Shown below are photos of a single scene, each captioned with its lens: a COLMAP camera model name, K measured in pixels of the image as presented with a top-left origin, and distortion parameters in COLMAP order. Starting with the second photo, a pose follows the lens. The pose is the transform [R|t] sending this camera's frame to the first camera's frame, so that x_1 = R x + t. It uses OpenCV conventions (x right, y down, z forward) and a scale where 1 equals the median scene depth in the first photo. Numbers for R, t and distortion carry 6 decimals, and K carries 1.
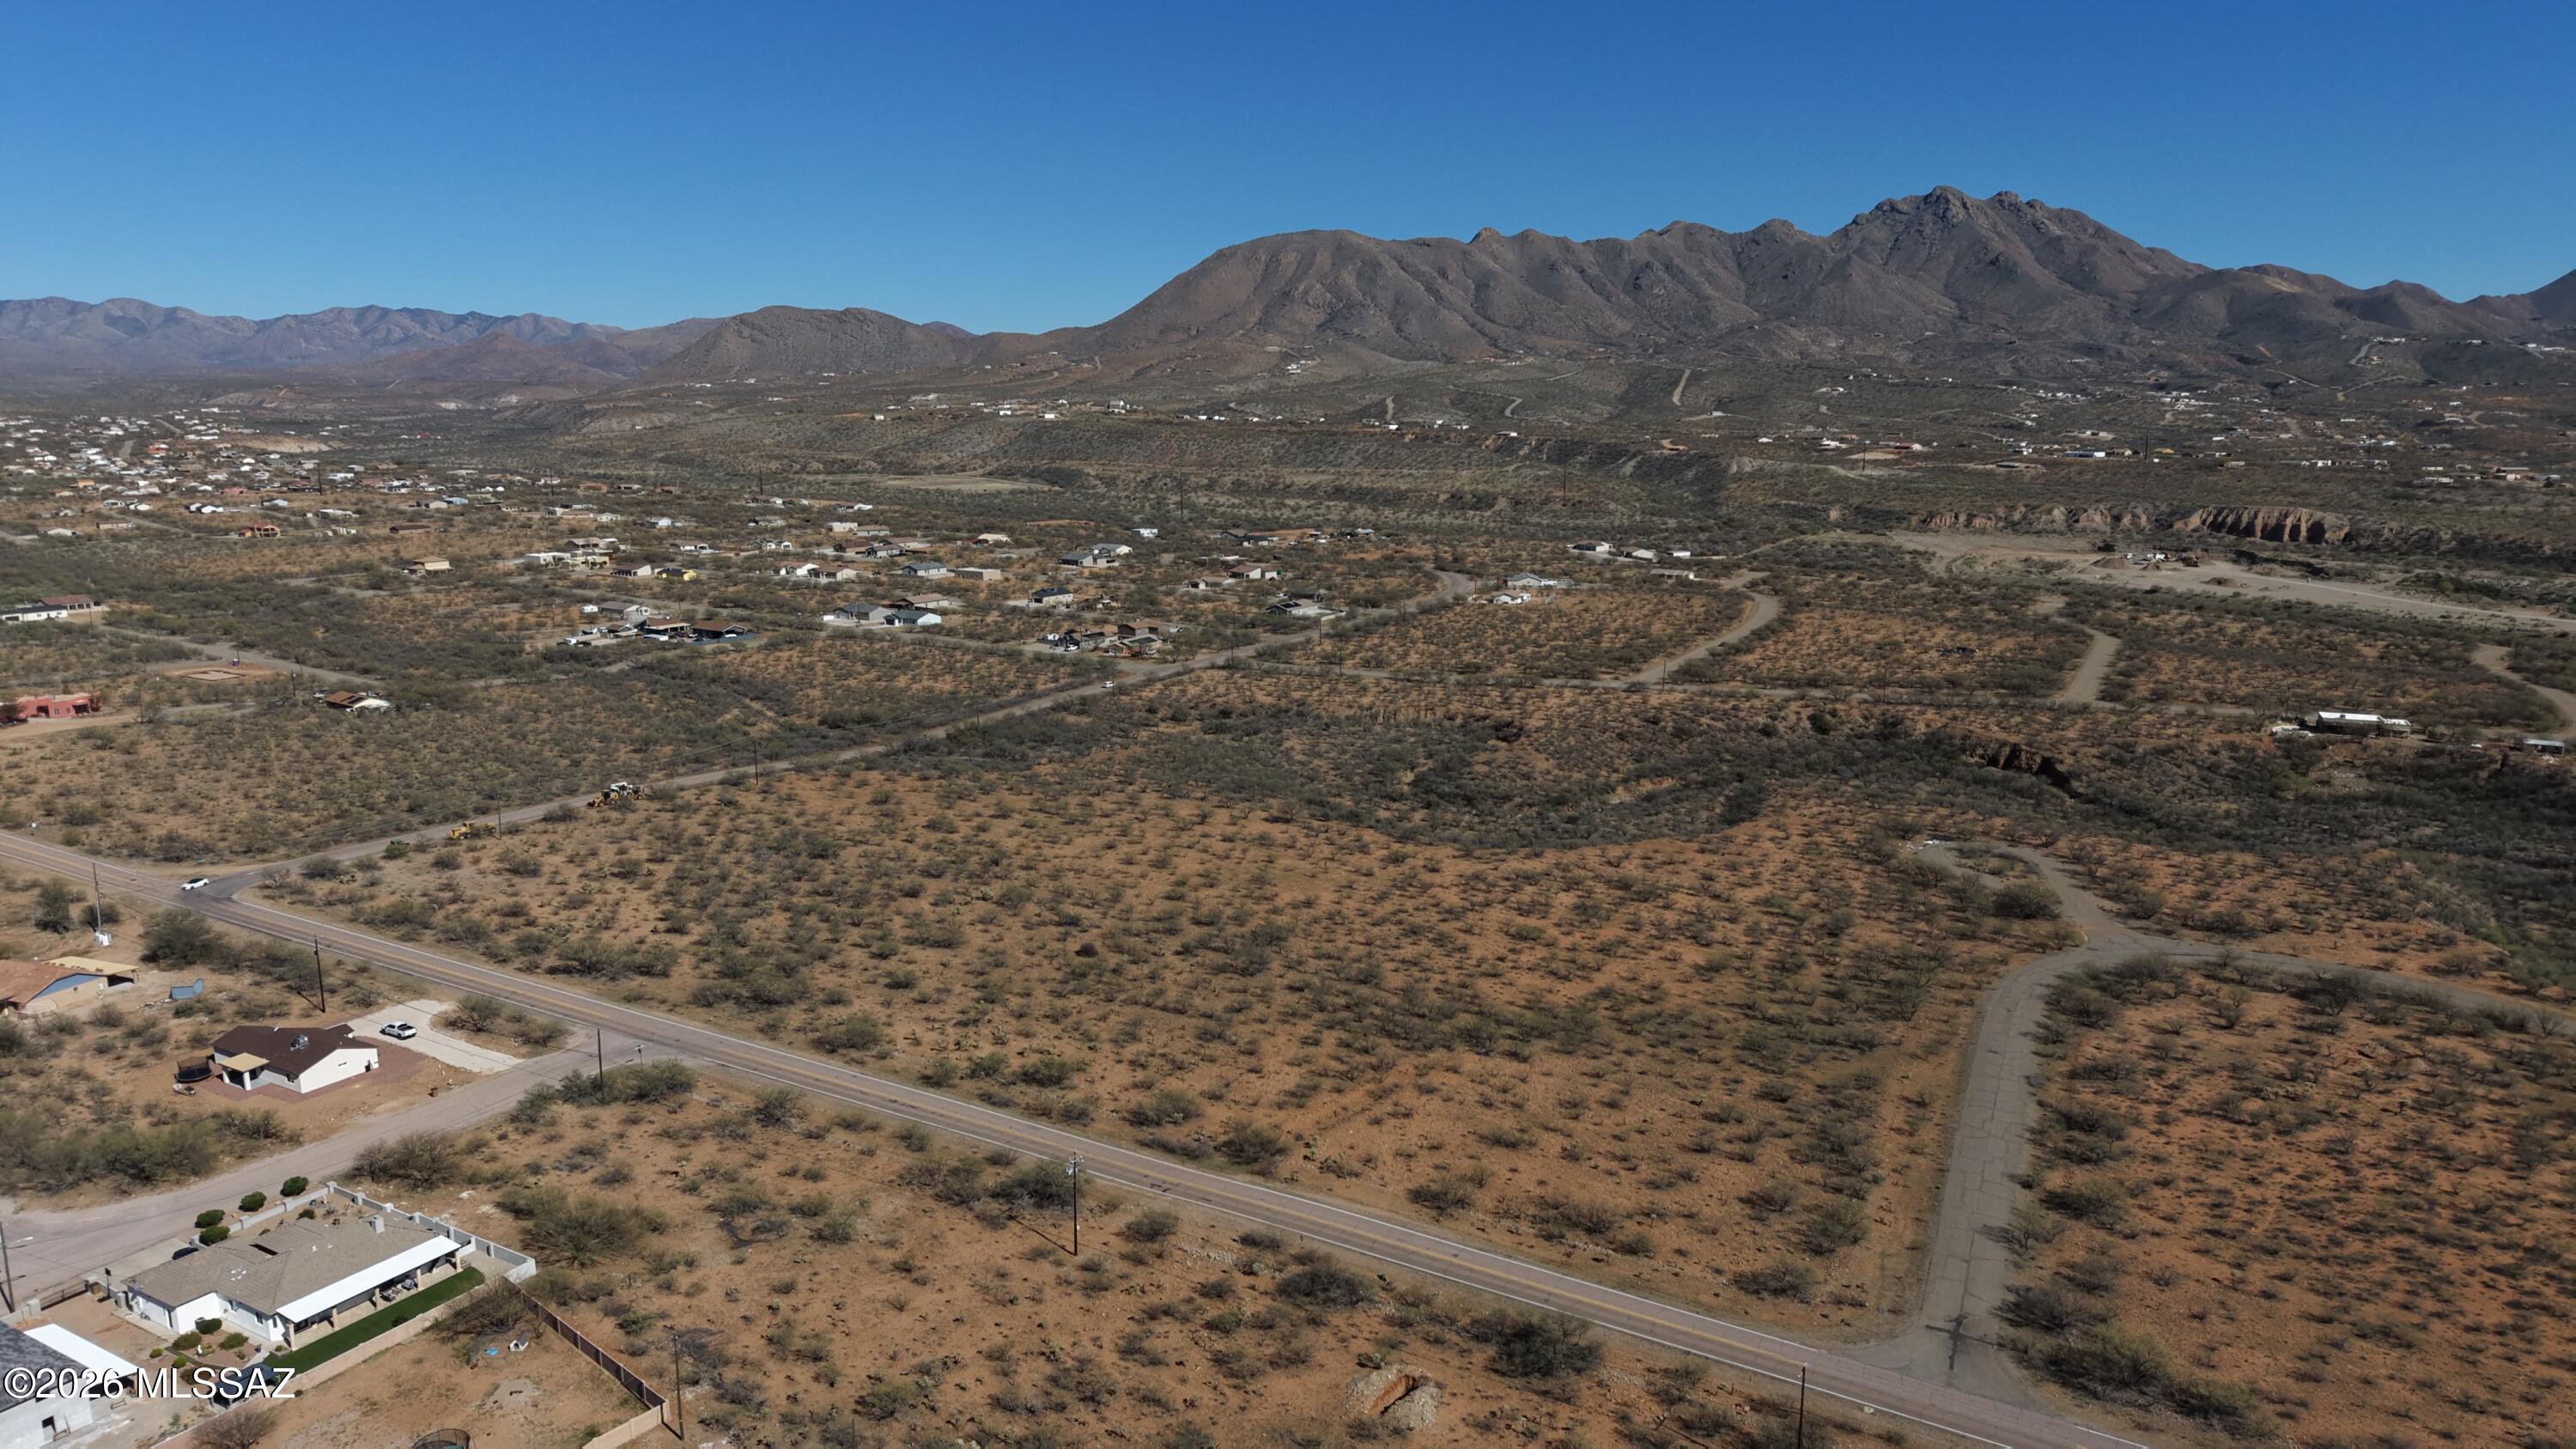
lens RADIAL K [[1718.3, 0, 1281.1], [0, 1718.3, 727.8], [0, 0, 1]] dist [0.036133, -0.038037]
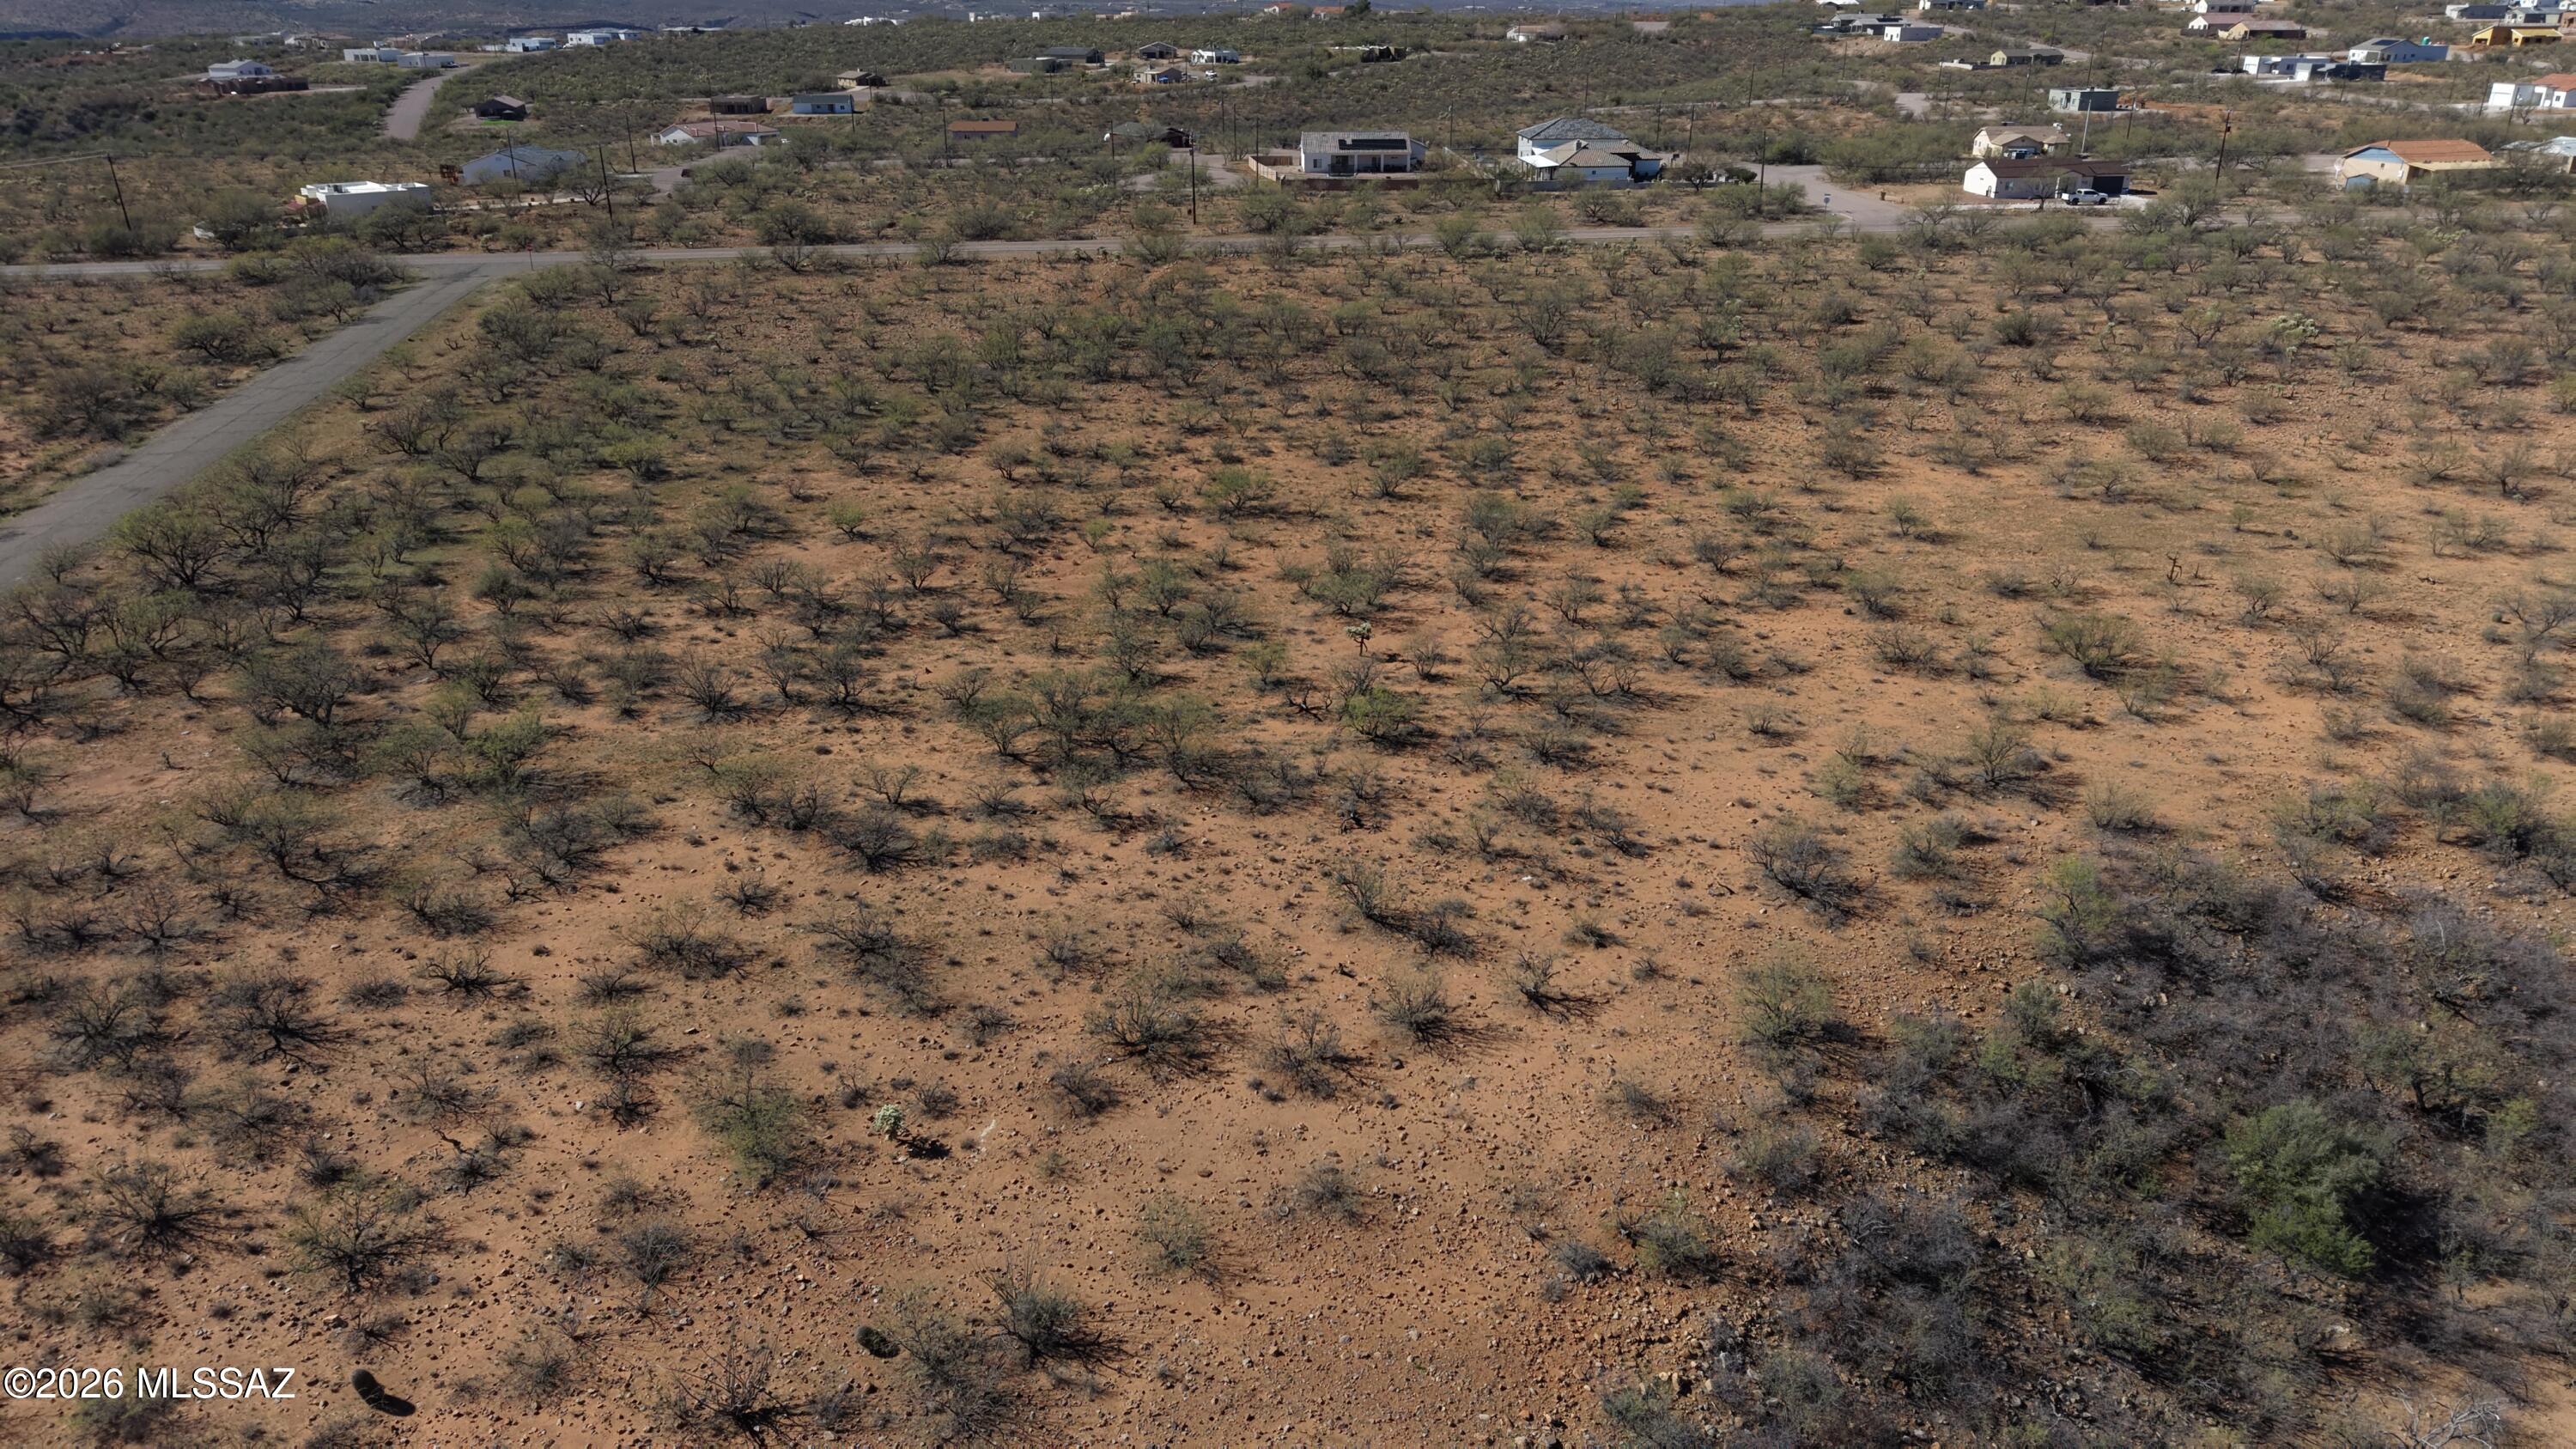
lens RADIAL K [[1718.3, 0, 1272.7], [0, 1718.3, 728.9], [0, 0, 1]] dist [0.036133, -0.038037]
pose [[-0.832964, 0.226662, -0.504772, 0.101216], [-0.097863, 0.837521, 0.537570, -0.012280], [0.544604, 0.497175, -0.675444, 0.382374]]
